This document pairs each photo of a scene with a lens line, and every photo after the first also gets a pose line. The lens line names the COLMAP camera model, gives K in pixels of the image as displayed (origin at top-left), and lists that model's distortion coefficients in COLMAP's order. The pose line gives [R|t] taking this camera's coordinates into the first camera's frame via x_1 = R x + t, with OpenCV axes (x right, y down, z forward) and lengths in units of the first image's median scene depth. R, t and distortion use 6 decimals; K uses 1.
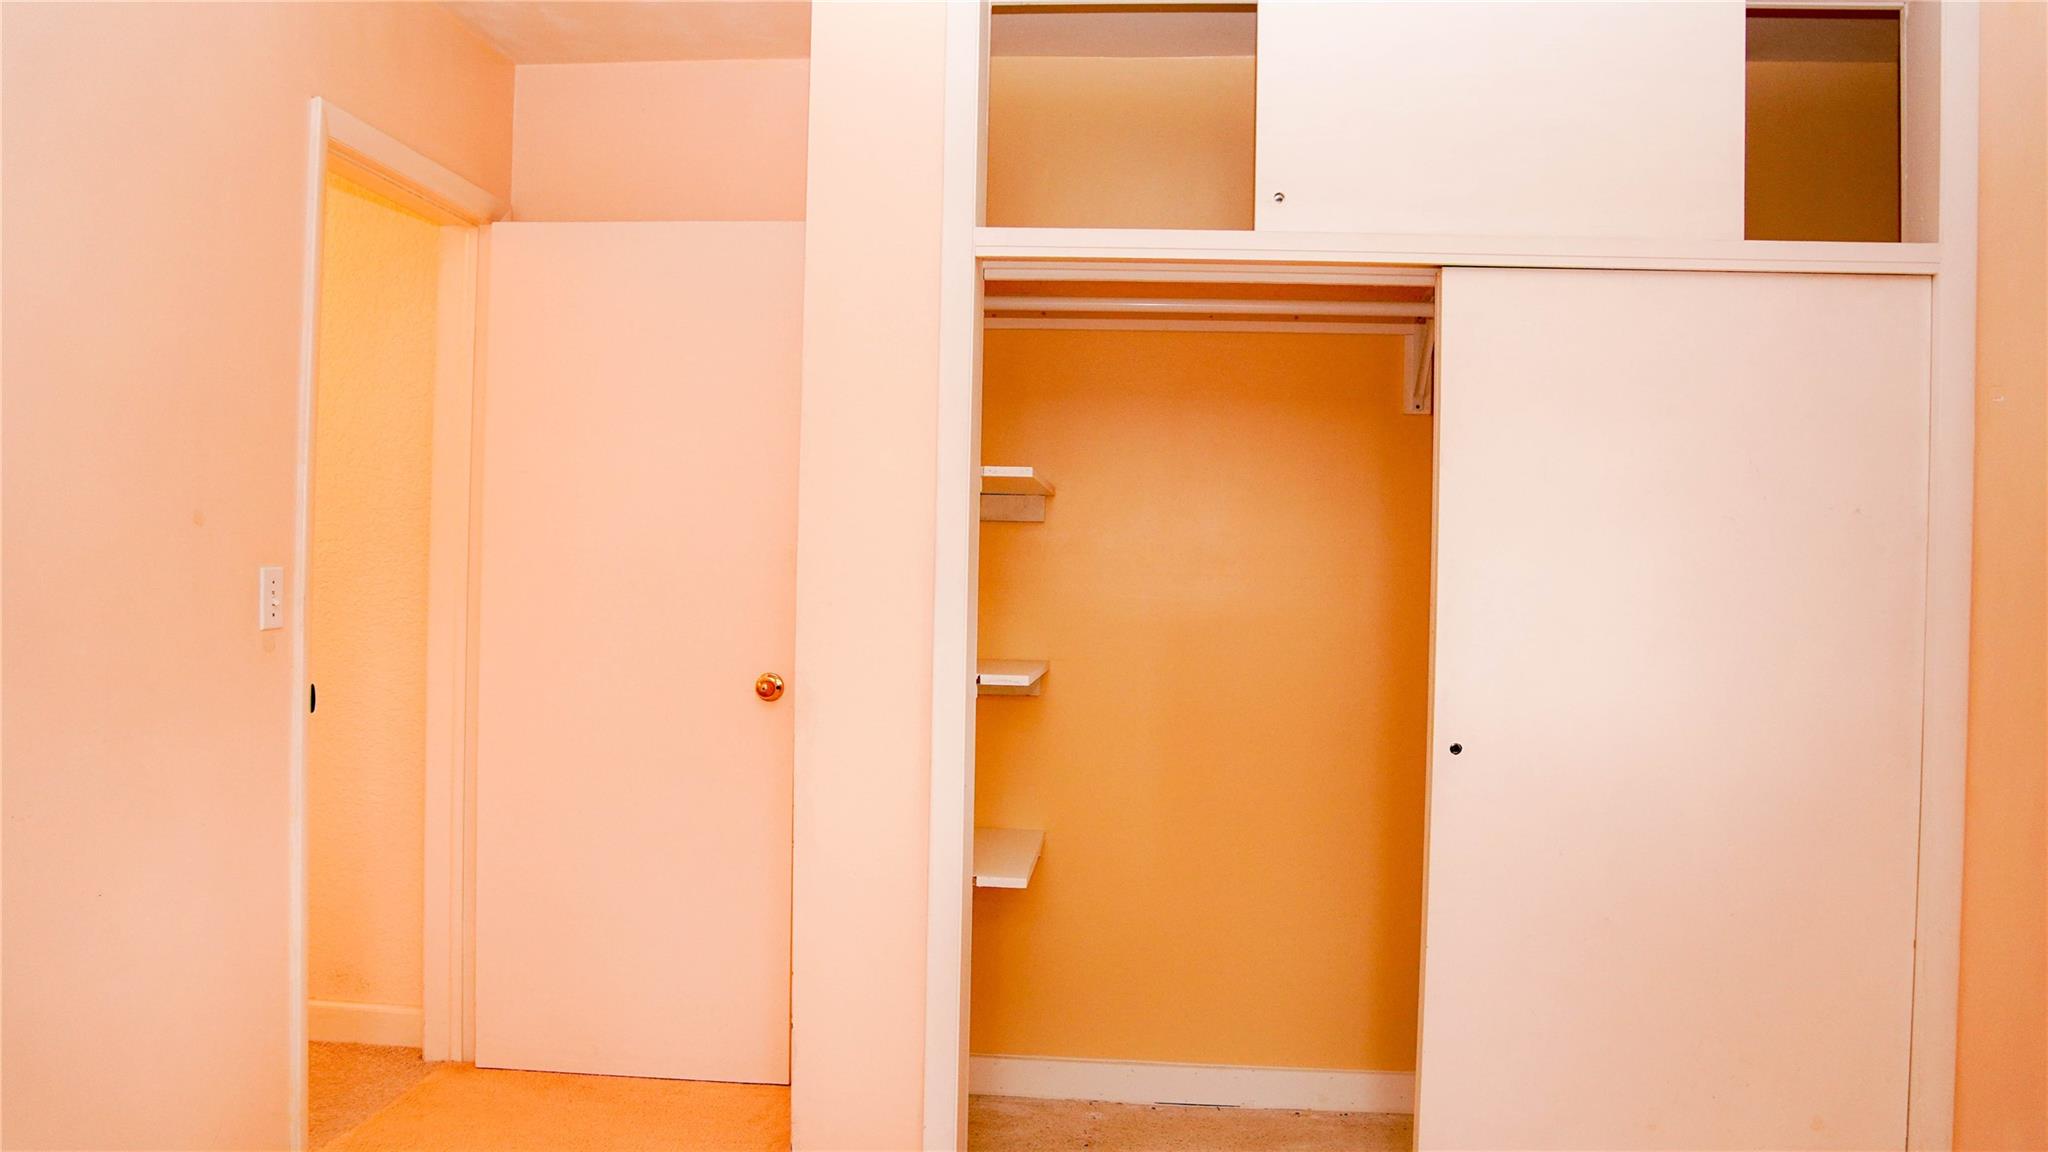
lens RADIAL K [[1569.6, 0, 1007.2], [0, 1569.6, 582.1], [0, 0, 1]] dist [-0.138317, 0.106496]
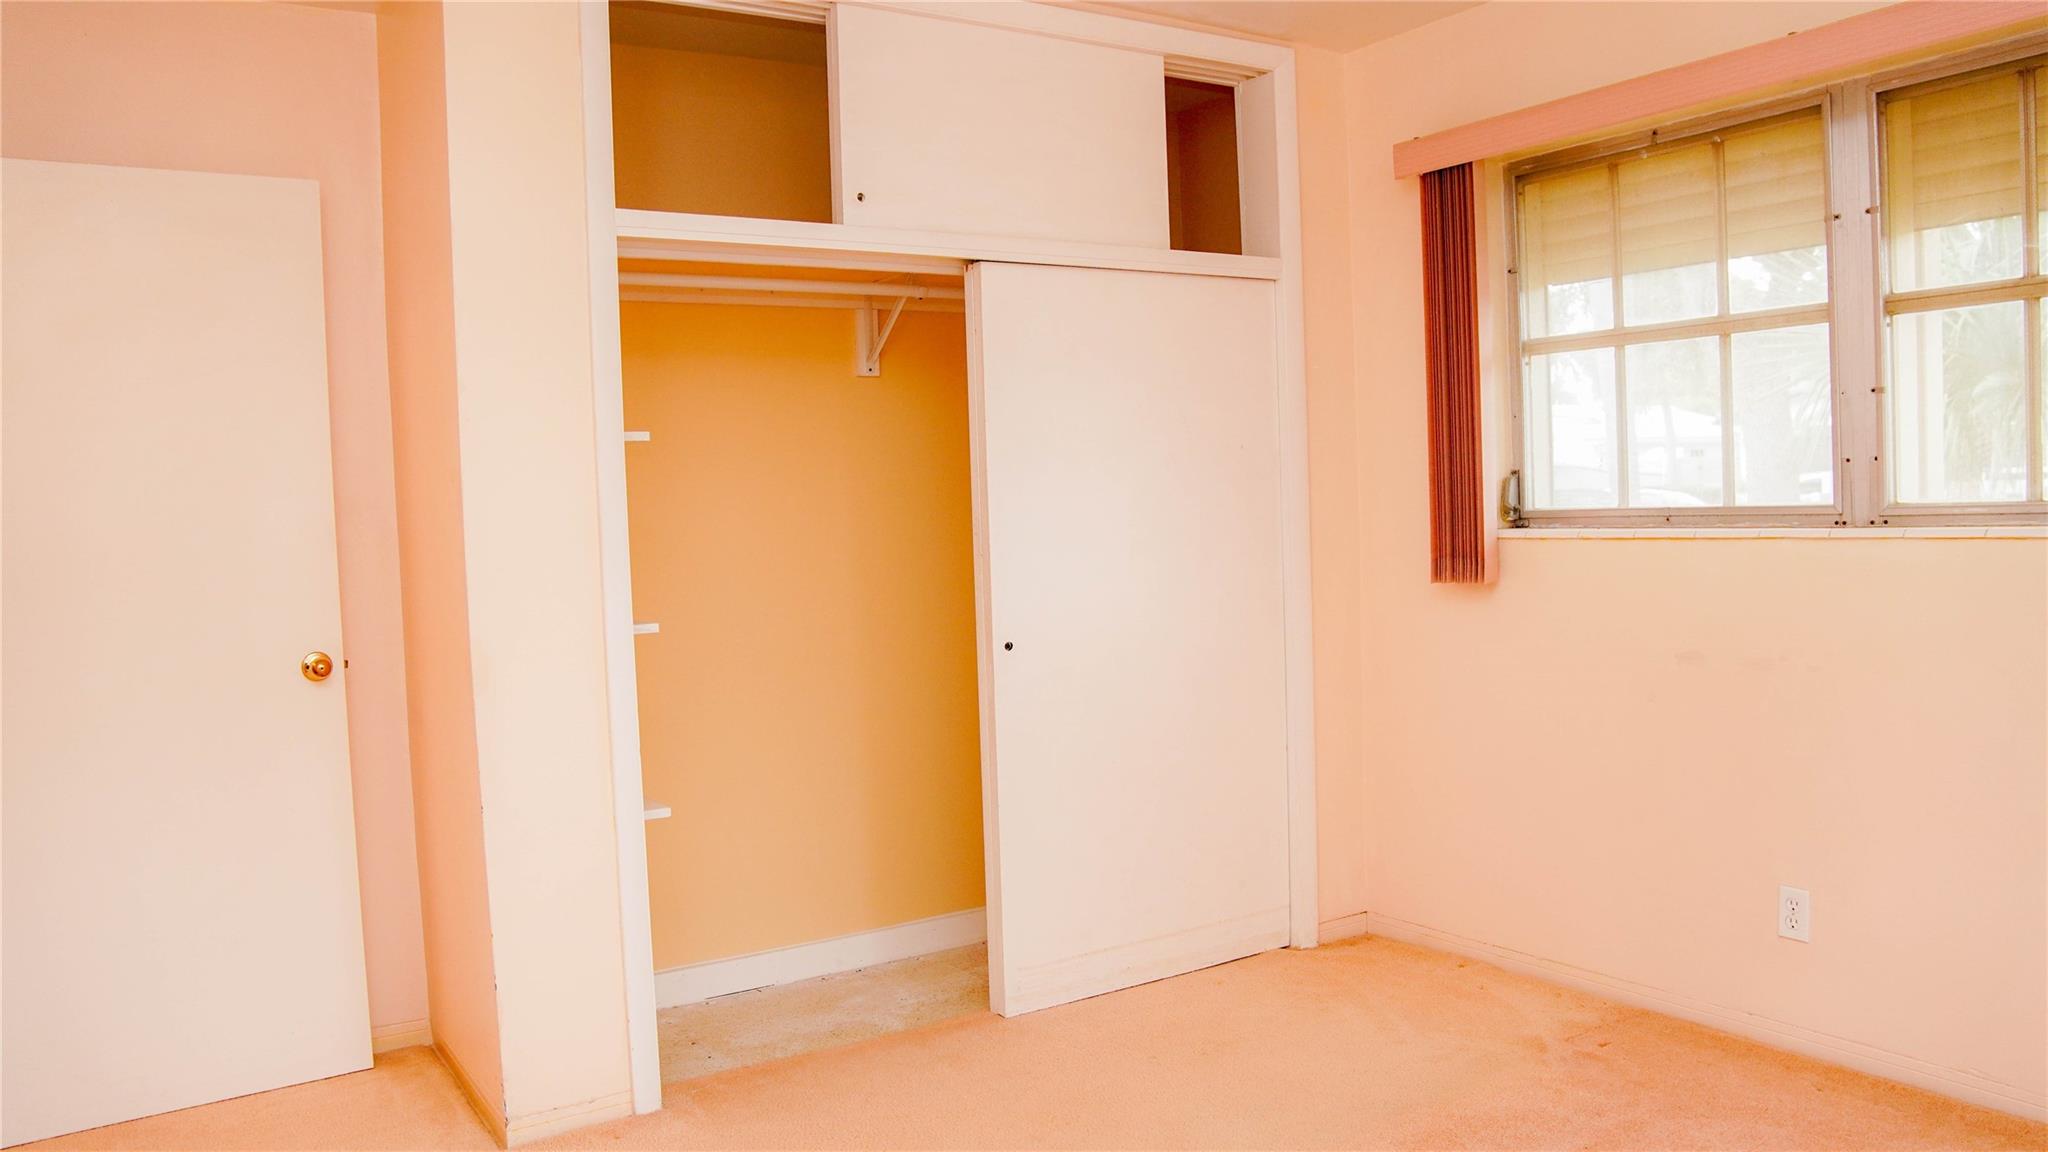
lens RADIAL K [[1569.6, 0, 1007.2], [0, 1569.6, 582.1], [0, 0, 1]] dist [-0.138317, 0.106496]
pose [[0.778685, -0.083632, 0.621816, -0.485848], [0.056903, 0.996405, 0.062755, -0.023205], [-0.624830, -0.013484, 0.780645, 0.001400]]
